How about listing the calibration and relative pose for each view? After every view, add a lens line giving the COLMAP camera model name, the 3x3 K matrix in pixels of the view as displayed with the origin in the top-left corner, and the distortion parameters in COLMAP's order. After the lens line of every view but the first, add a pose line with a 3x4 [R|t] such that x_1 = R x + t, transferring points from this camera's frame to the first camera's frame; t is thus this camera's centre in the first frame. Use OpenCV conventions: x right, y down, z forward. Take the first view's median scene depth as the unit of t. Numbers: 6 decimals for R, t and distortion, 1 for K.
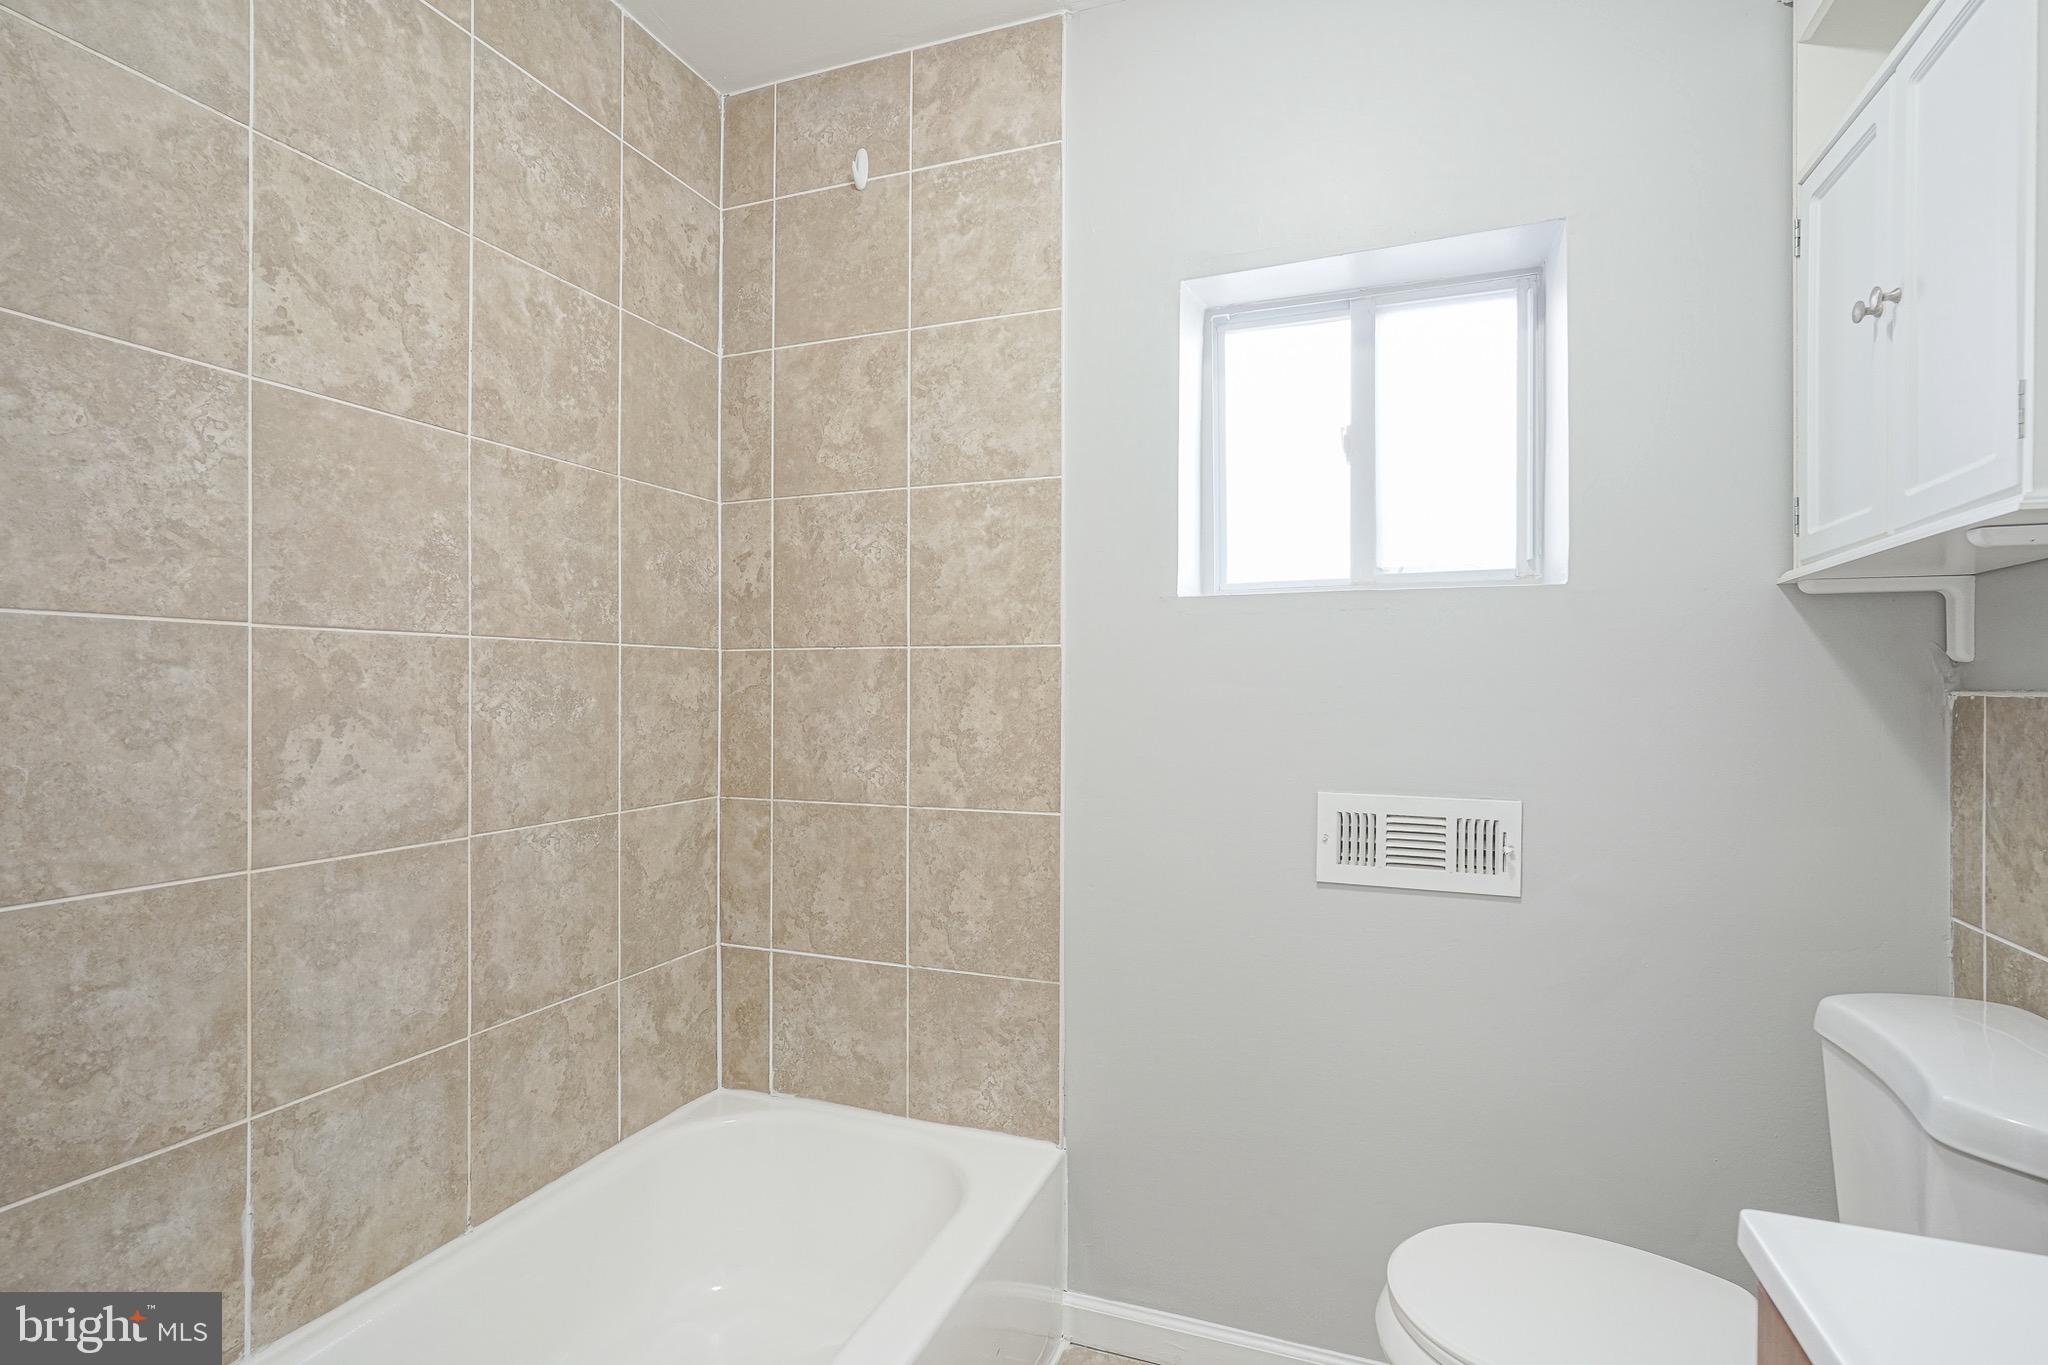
lens RADIAL K [[996.3, 0, 1020.2], [0, 996.3, 694.3], [0, 0, 1]] dist [-0.009080, 0.003926]
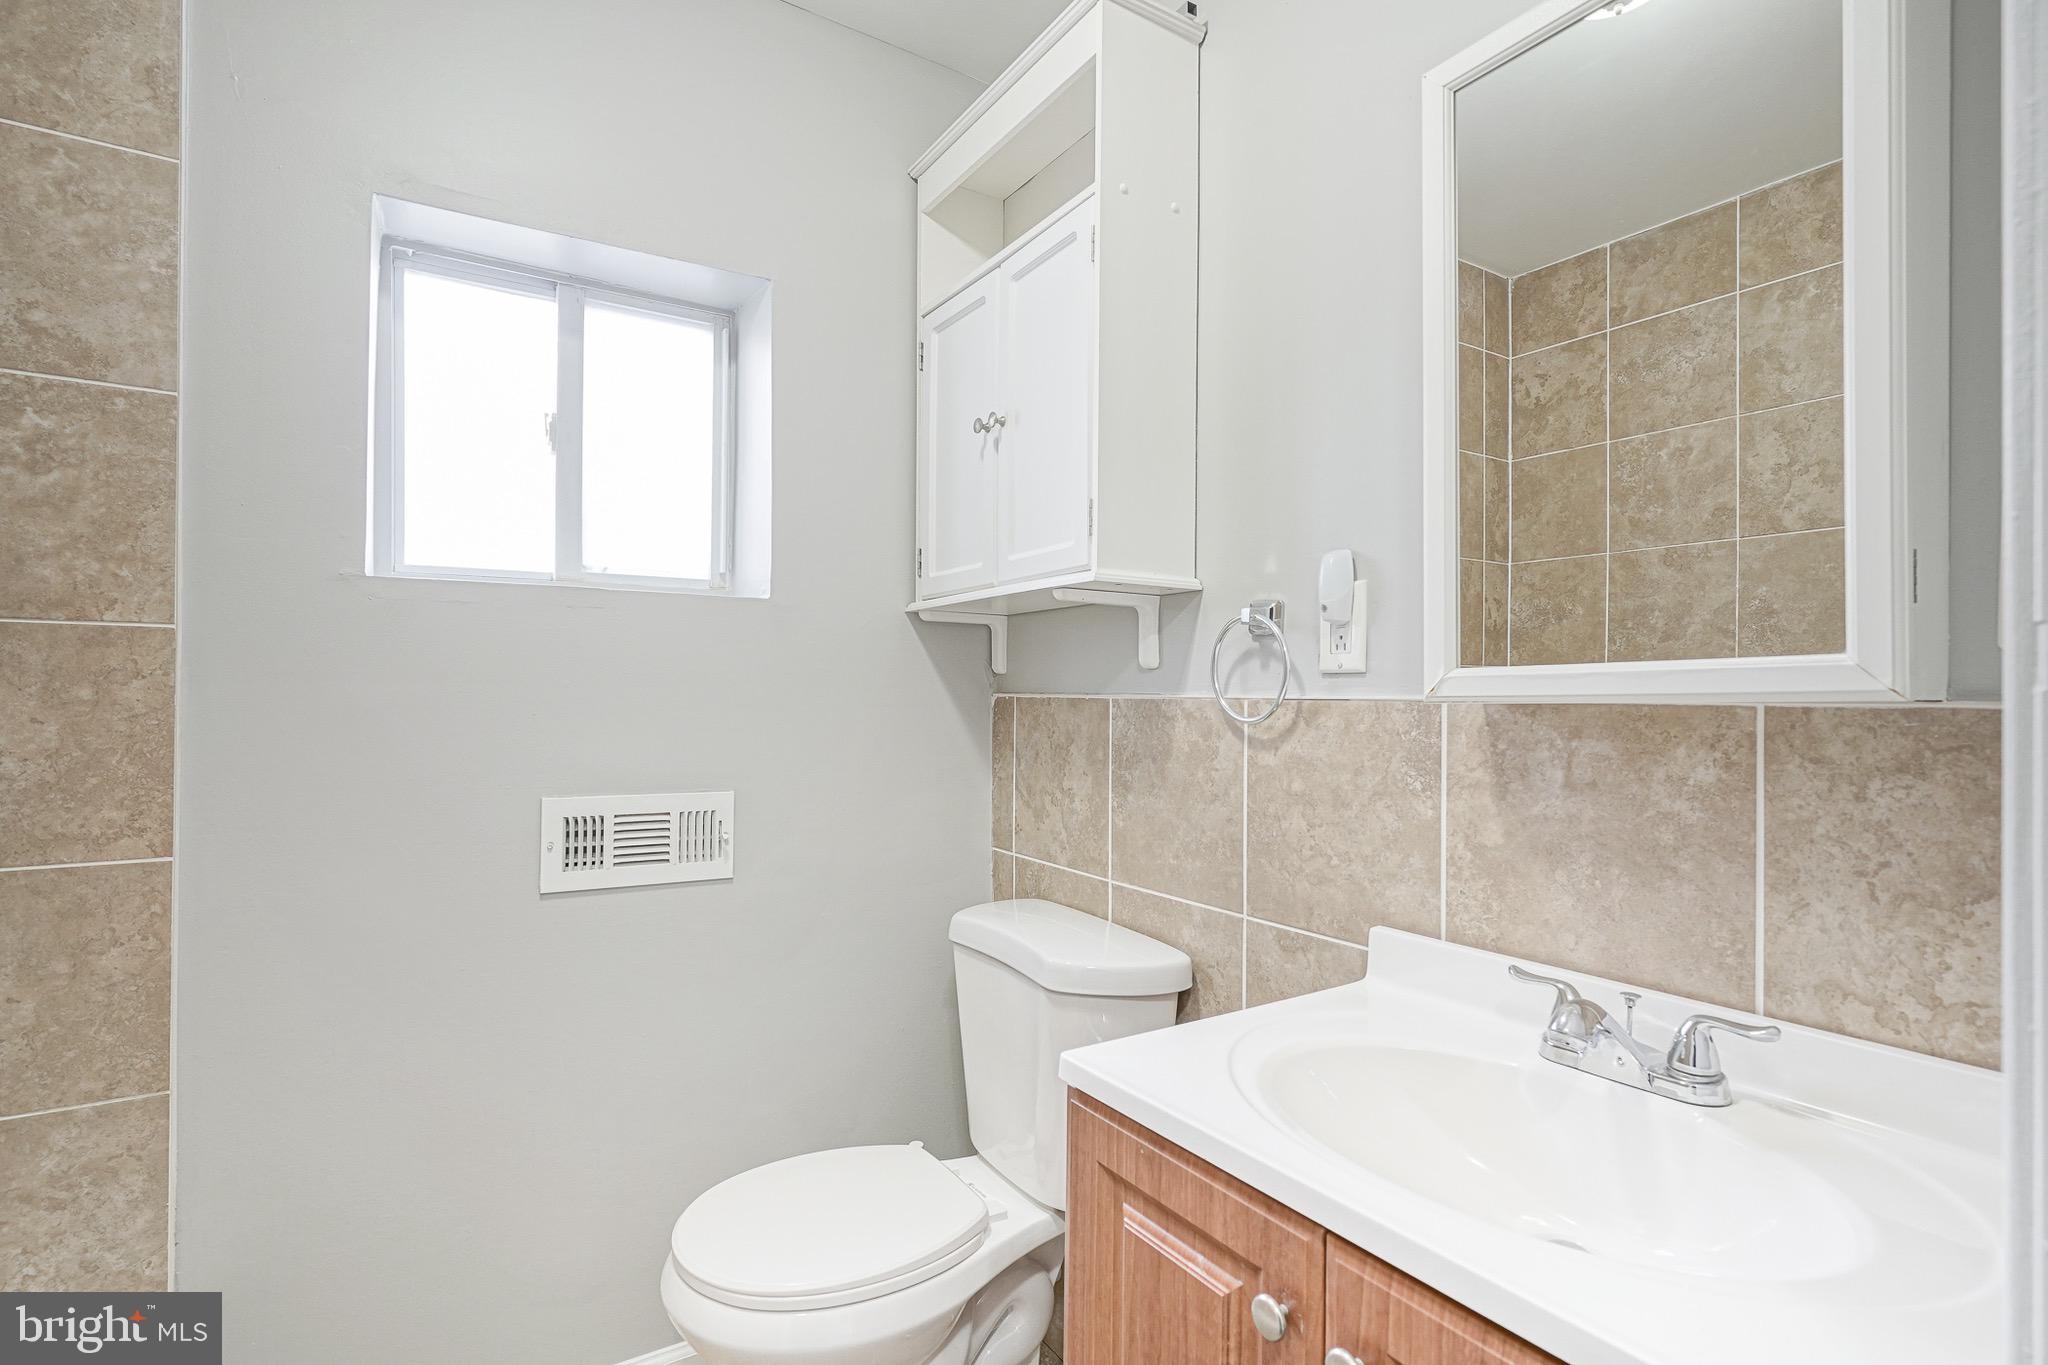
lens RADIAL K [[996.3, 0, 1020.2], [0, 996.3, 694.3], [0, 0, 1]] dist [-0.009080, 0.003926]
pose [[0.589168, 0.002146, 0.808008, -0.194517], [-0.003877, 0.999992, 0.000171, -0.001821], [-0.808001, -0.003233, 0.589172, 0.081772]]
